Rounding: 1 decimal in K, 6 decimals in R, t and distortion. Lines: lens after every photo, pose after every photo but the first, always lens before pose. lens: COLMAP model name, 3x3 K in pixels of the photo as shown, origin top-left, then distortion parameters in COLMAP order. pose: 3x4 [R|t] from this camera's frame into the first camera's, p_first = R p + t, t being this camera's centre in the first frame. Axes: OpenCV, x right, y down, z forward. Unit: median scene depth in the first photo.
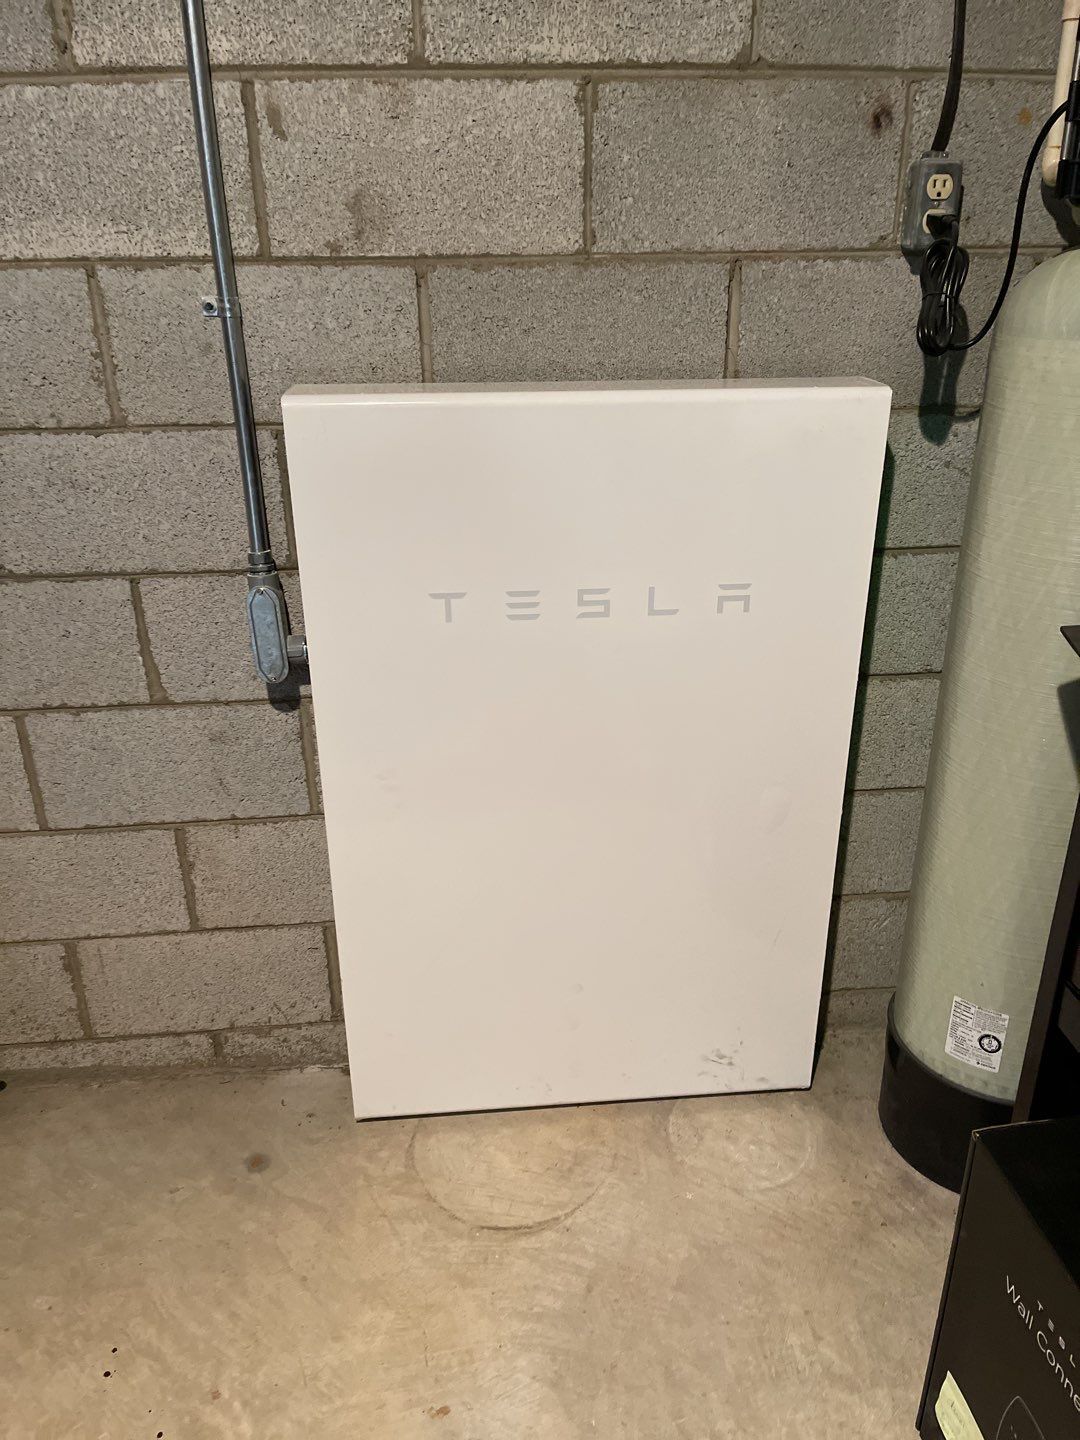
lens RADIAL K [[1107.9, 0, 541.9], [0, 1107.9, 725.9], [0, 0, 1]] dist [0.079067, -0.105223]
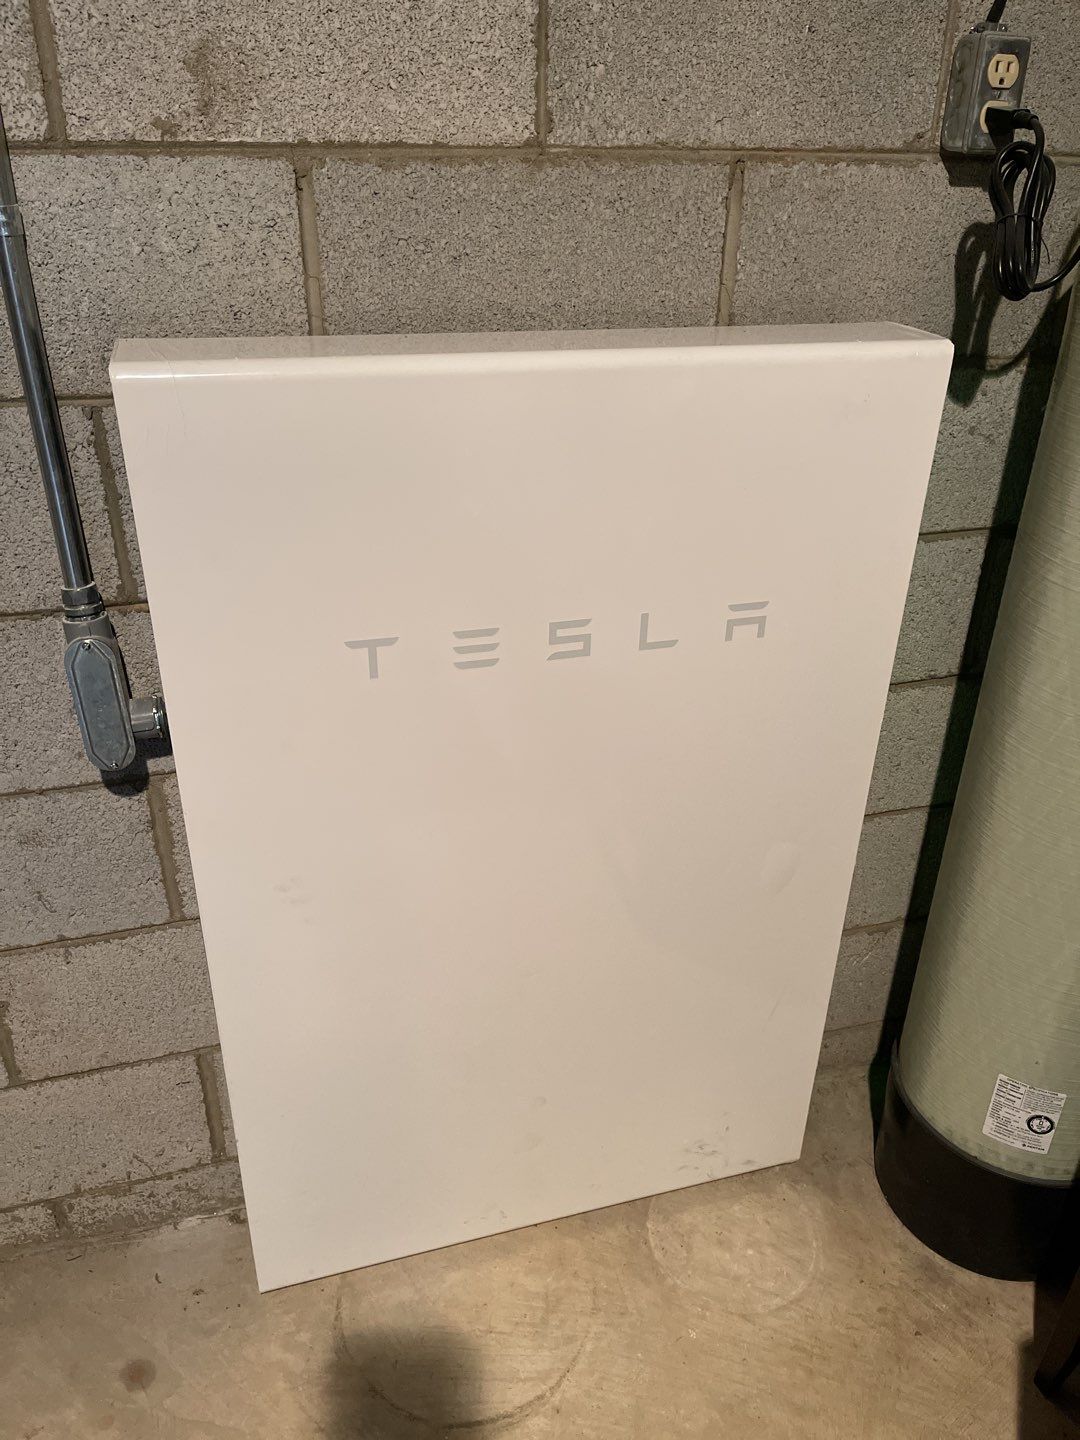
lens RADIAL K [[1107.9, 0, 541.9], [0, 1107.9, 725.9], [0, 0, 1]] dist [0.079067, -0.105223]
pose [[0.979605, -0.072045, 0.187574, -0.110891], [0.056676, 0.994677, 0.086055, -0.114629], [-0.192776, -0.073669, 0.978473, 0.269786]]
